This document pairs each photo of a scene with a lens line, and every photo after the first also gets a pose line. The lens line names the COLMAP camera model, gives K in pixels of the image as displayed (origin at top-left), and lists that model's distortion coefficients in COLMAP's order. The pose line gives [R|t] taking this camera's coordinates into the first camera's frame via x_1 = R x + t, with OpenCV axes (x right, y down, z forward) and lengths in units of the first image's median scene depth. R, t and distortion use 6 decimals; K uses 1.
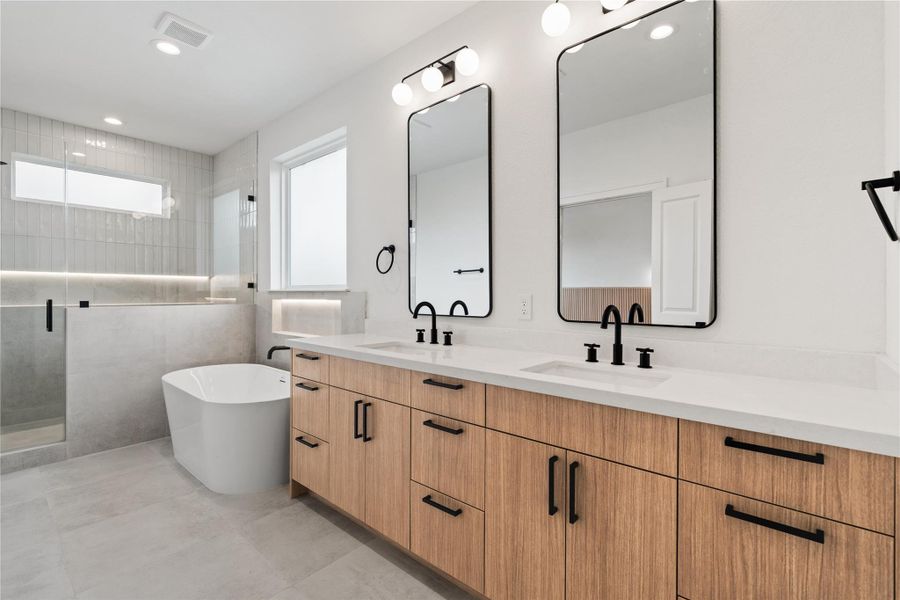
lens RADIAL K [[405.2, 0, 452.4], [0, 405.2, 293.5], [0, 0, 1]] dist [-0.005381, 0.000488]
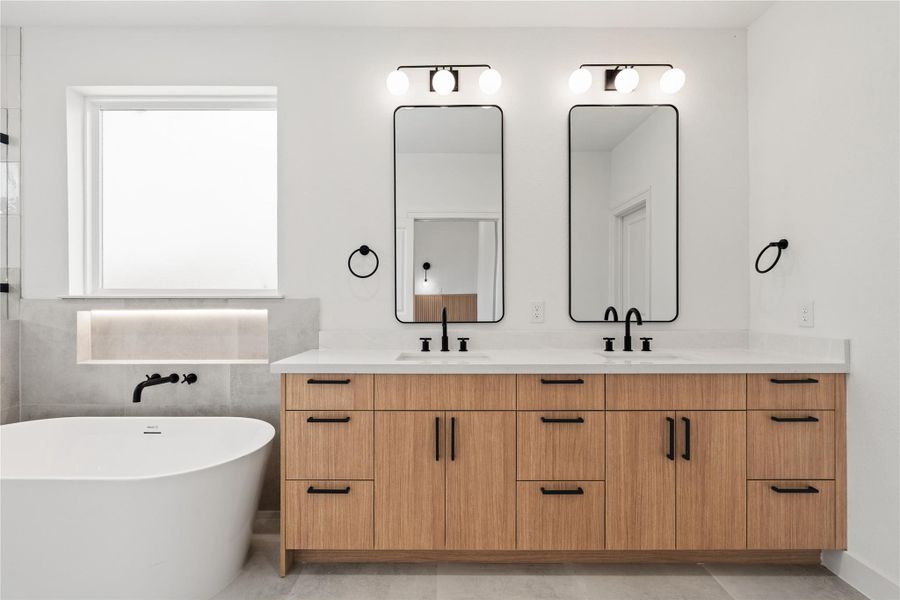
lens RADIAL K [[409.2, 0, 447.9], [0, 409.2, 298.6], [0, 0, 1]] dist [-0.004897, 0.000757]
pose [[0.757482, -0.002428, 0.652851, -0.520342], [0.003984, 0.999992, -0.000903, -0.002143], [-0.652844, 0.003285, 0.757485, 0.184925]]
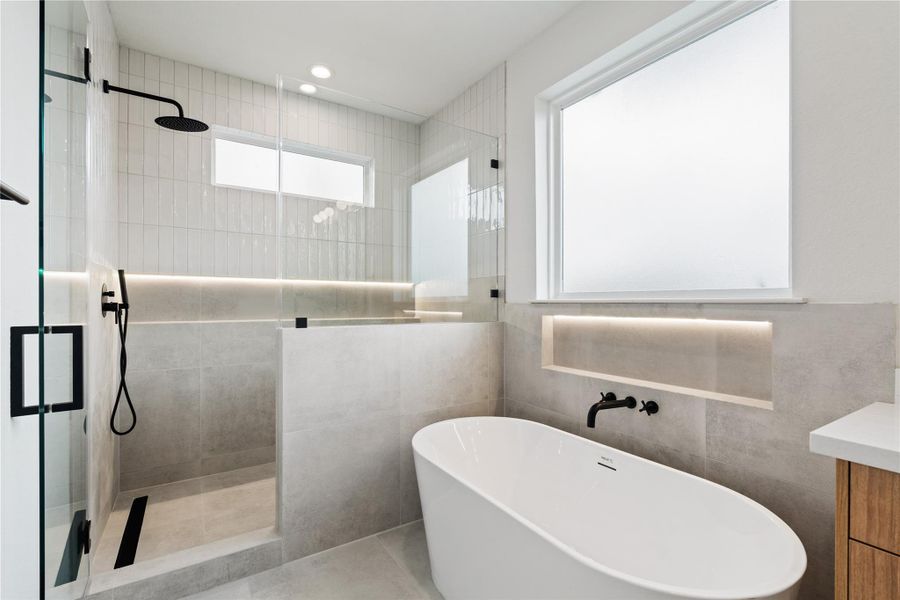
lens RADIAL K [[405.2, 0, 449.3], [0, 405.2, 302.6], [0, 0, 1]] dist [-0.005381, 0.000488]
pose [[0.958676, -0.001079, -0.284499, -0.498092], [0.000257, 0.999996, -0.002925, -0.004010], [0.284501, 0.002731, 0.958672, 0.440283]]
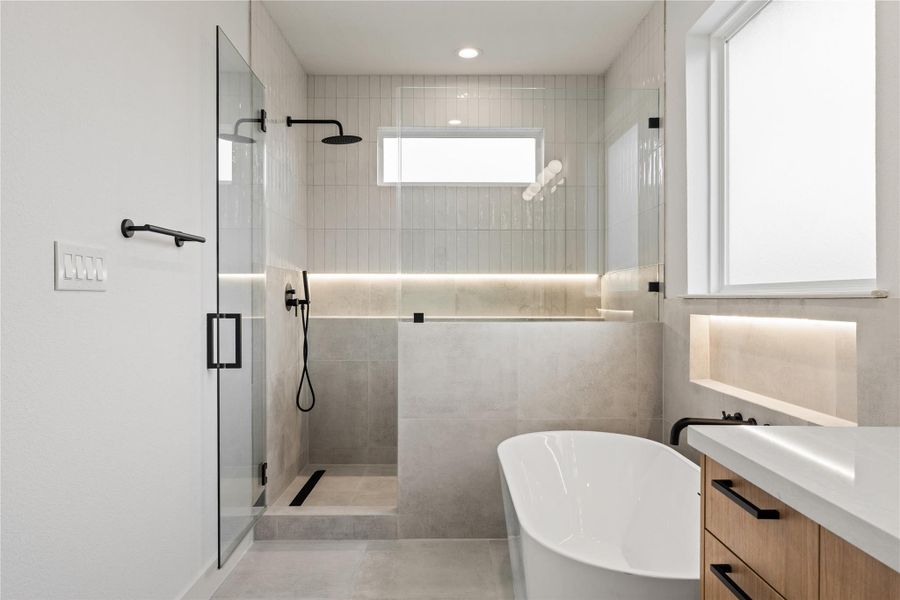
lens RADIAL K [[593.1, 0, 448.3], [0, 593.1, 300.9], [0, 0, 1]] dist [-0.004579, -0.002392]
pose [[0.654785, -0.000386, -0.755815, -0.114739], [0.000093, 1.000000, -0.000430, -0.001836], [0.755816, 0.000211, 0.654785, 0.377262]]
